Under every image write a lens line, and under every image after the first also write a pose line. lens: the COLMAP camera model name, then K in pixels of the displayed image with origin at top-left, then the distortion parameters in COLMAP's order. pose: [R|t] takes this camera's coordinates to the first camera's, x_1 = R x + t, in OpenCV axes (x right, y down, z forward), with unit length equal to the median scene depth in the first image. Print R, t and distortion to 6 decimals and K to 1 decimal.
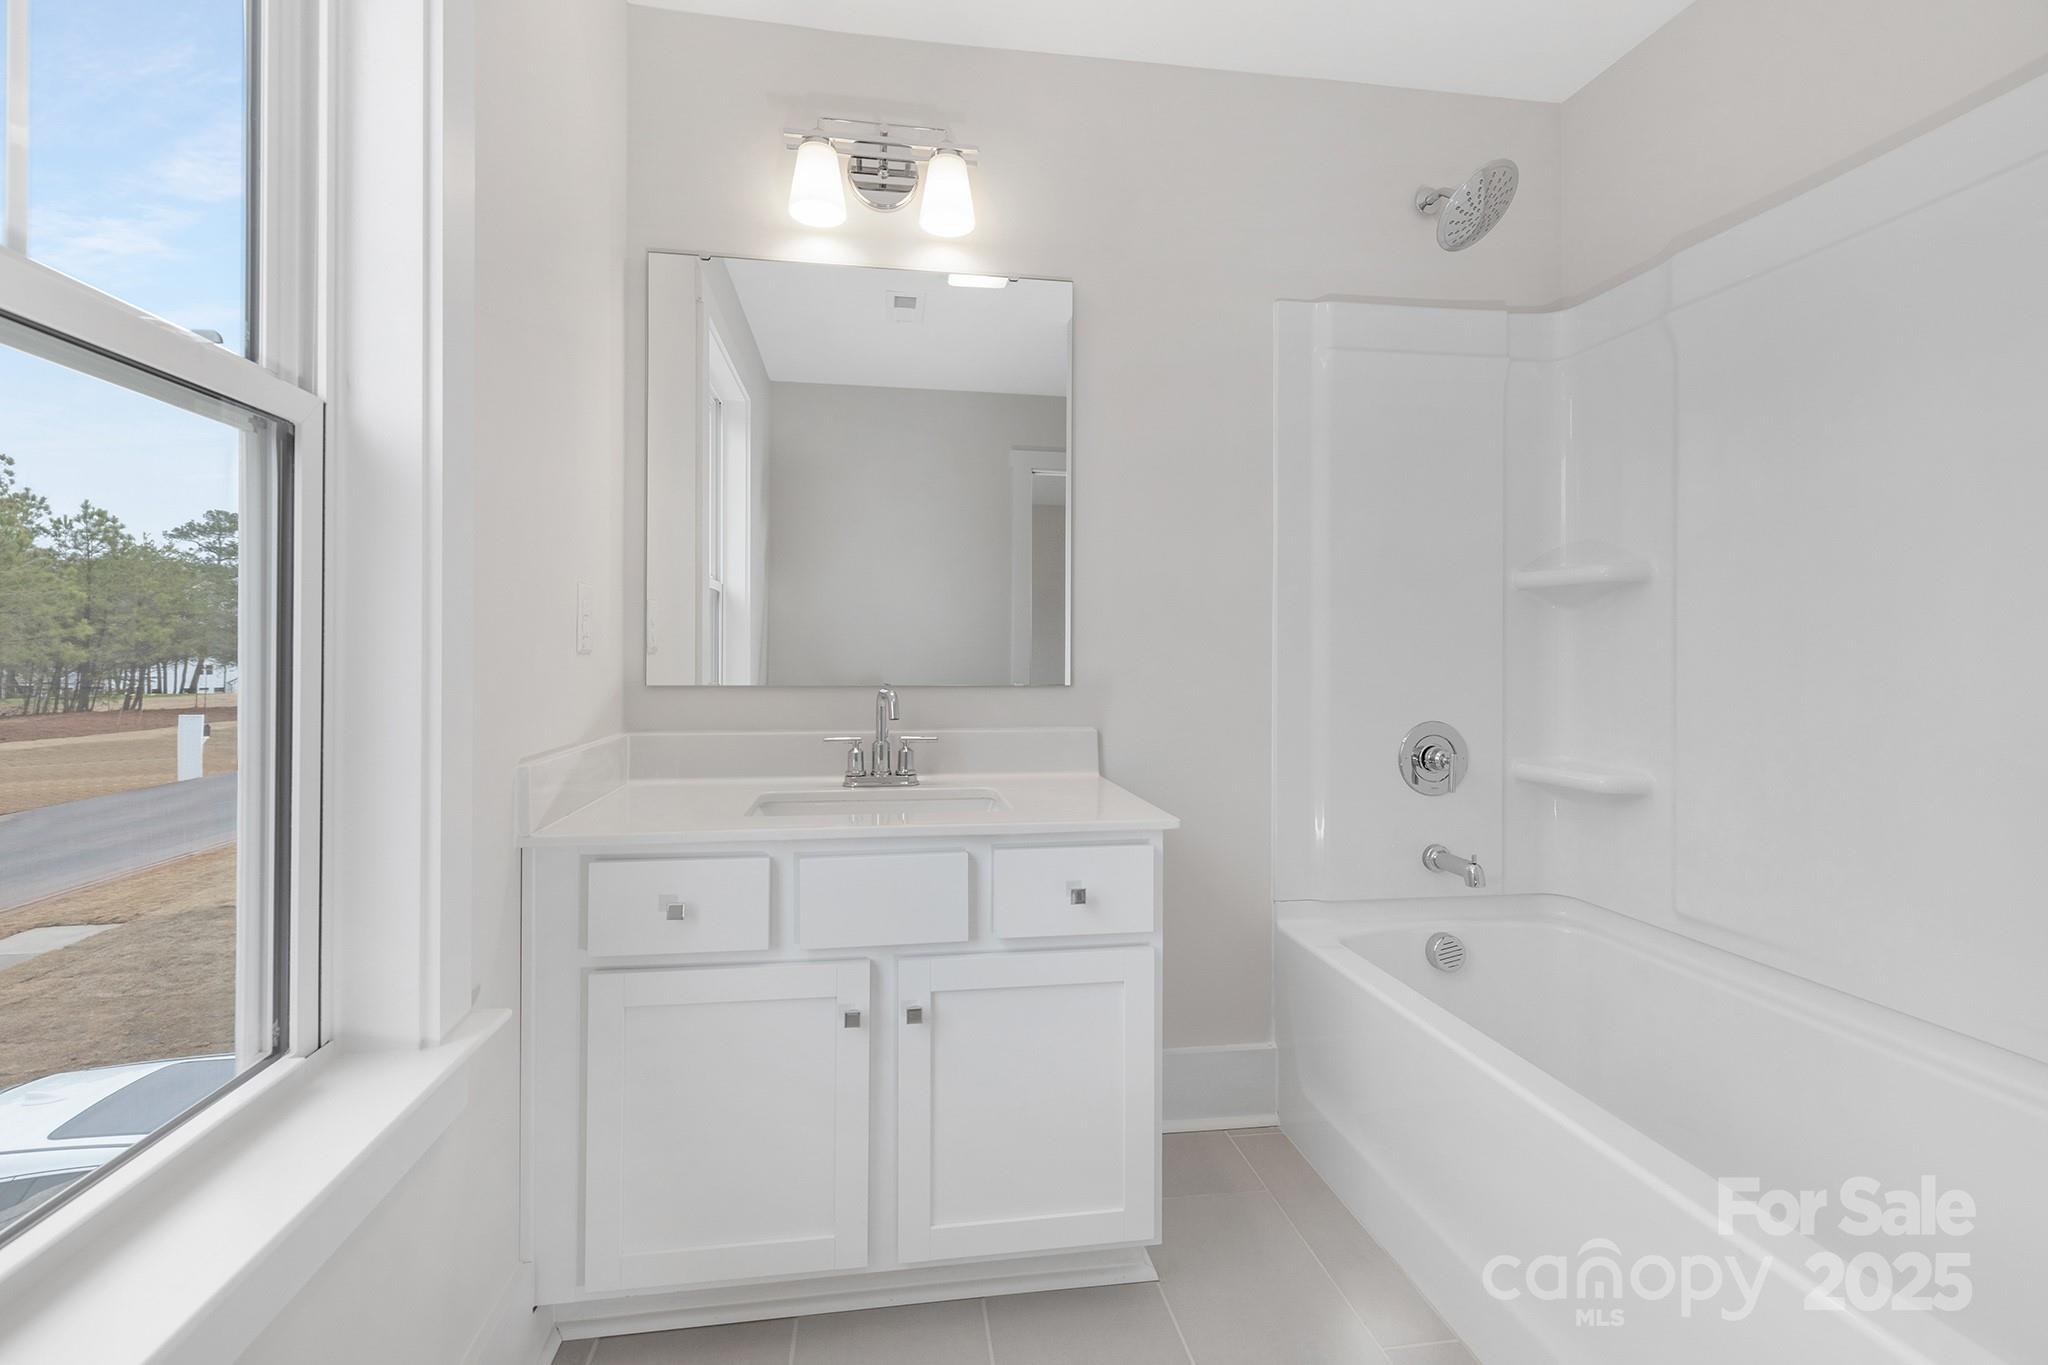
lens RADIAL K [[873.1, 0, 1023.7], [0, 873.1, 647.6], [0, 0, 1]] dist [0.000680, 0.000265]
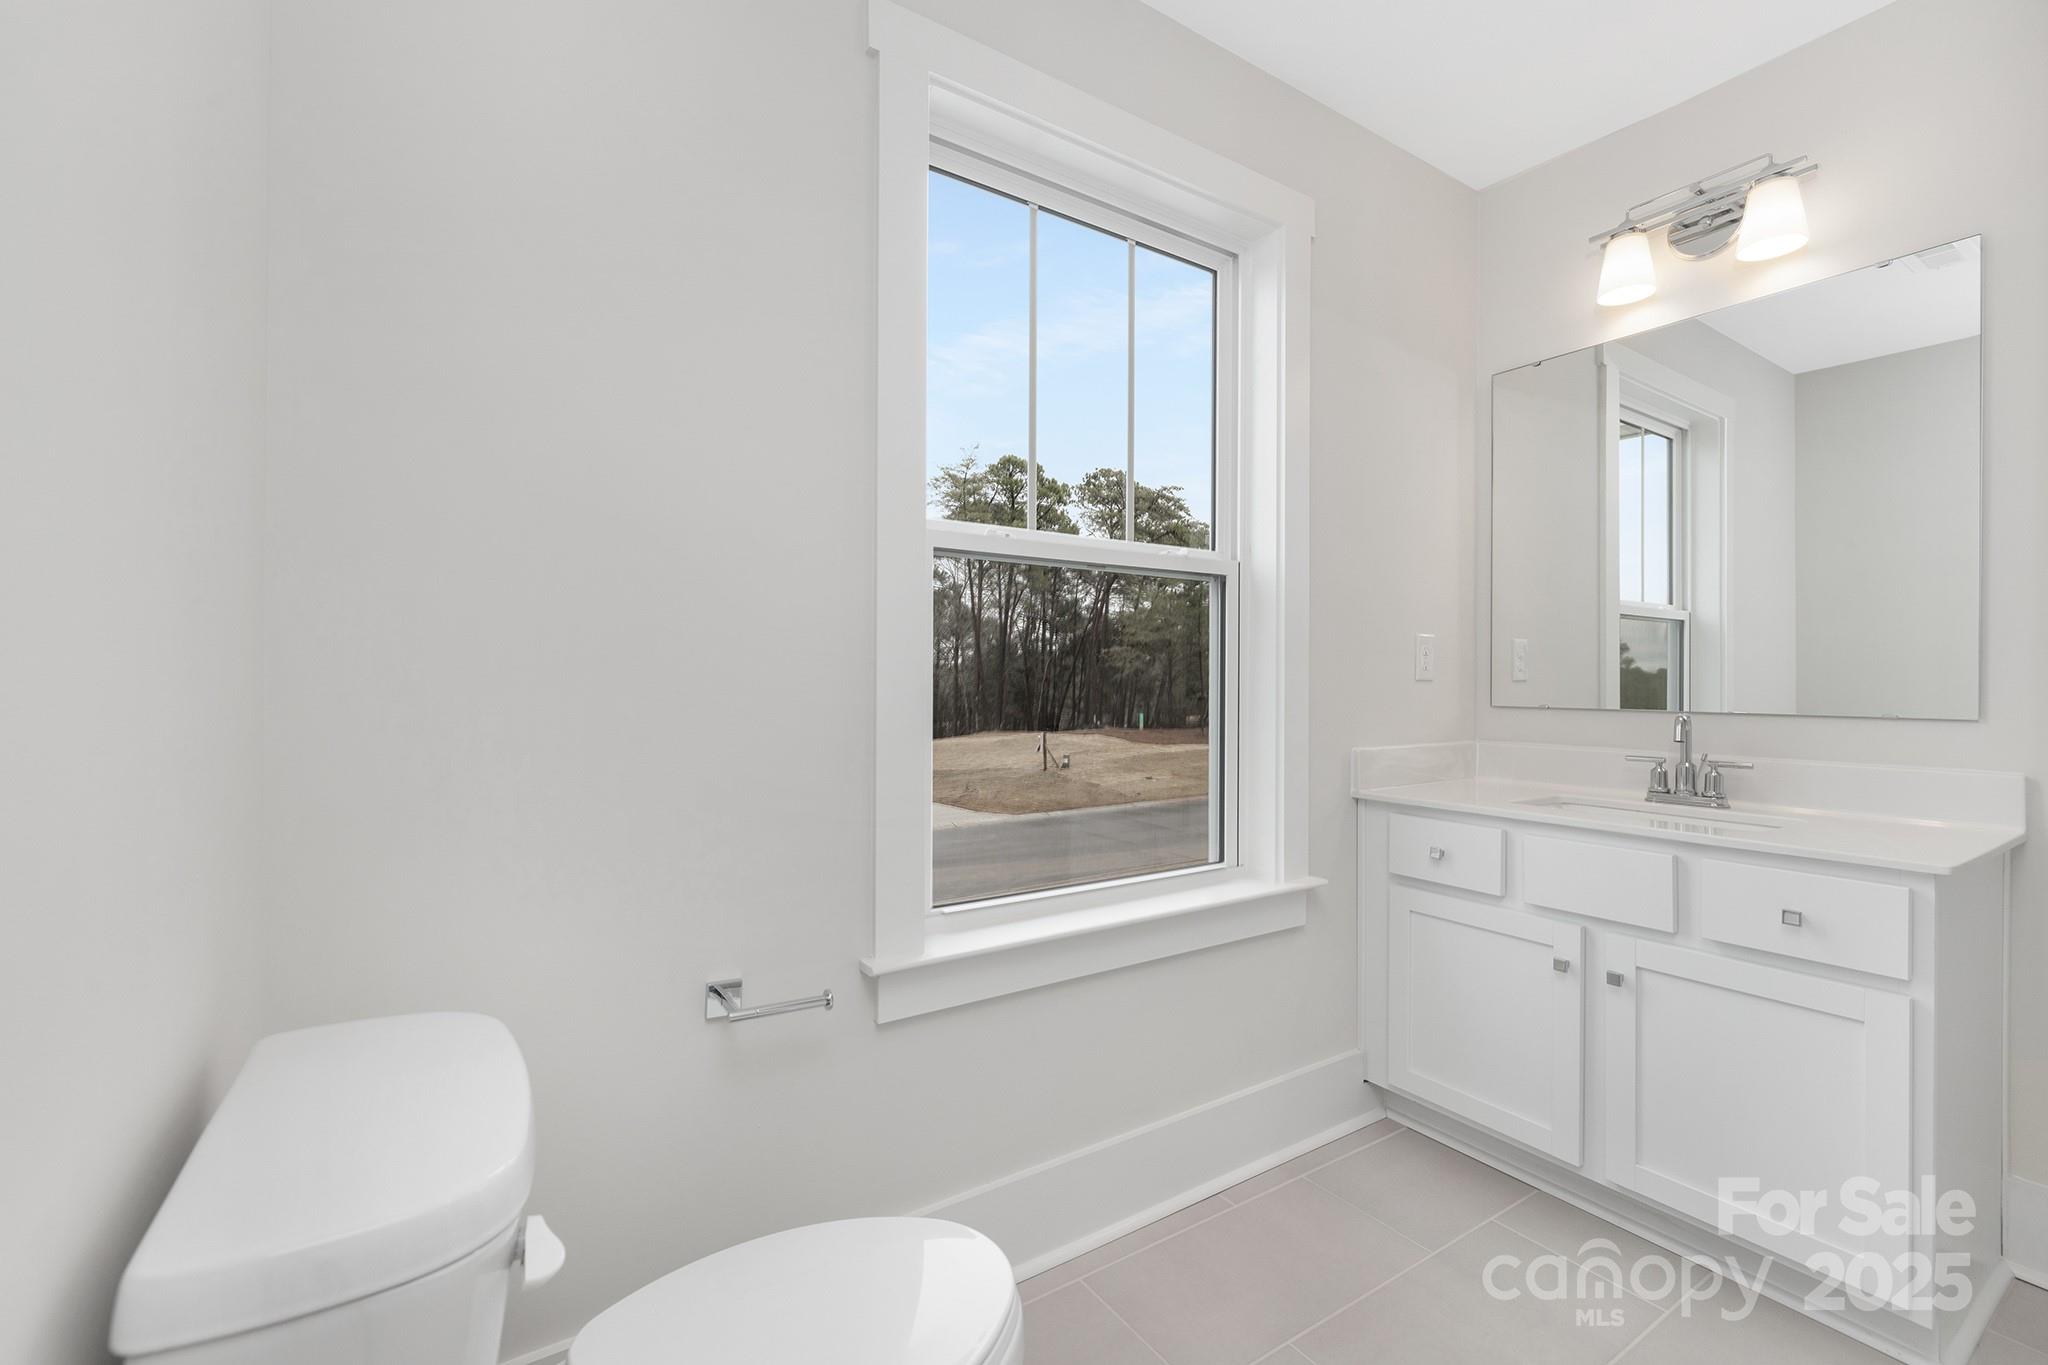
lens RADIAL K [[869.0, 0, 1025.5], [0, 869.0, 683.3], [0, 0, 1]] dist [0.000832, -0.000075]
pose [[0.421265, 0.003355, -0.906931, 0.589644], [0.001729, 0.999988, 0.004502, 0.003001], [0.906936, -0.003464, 0.421254, -0.240571]]
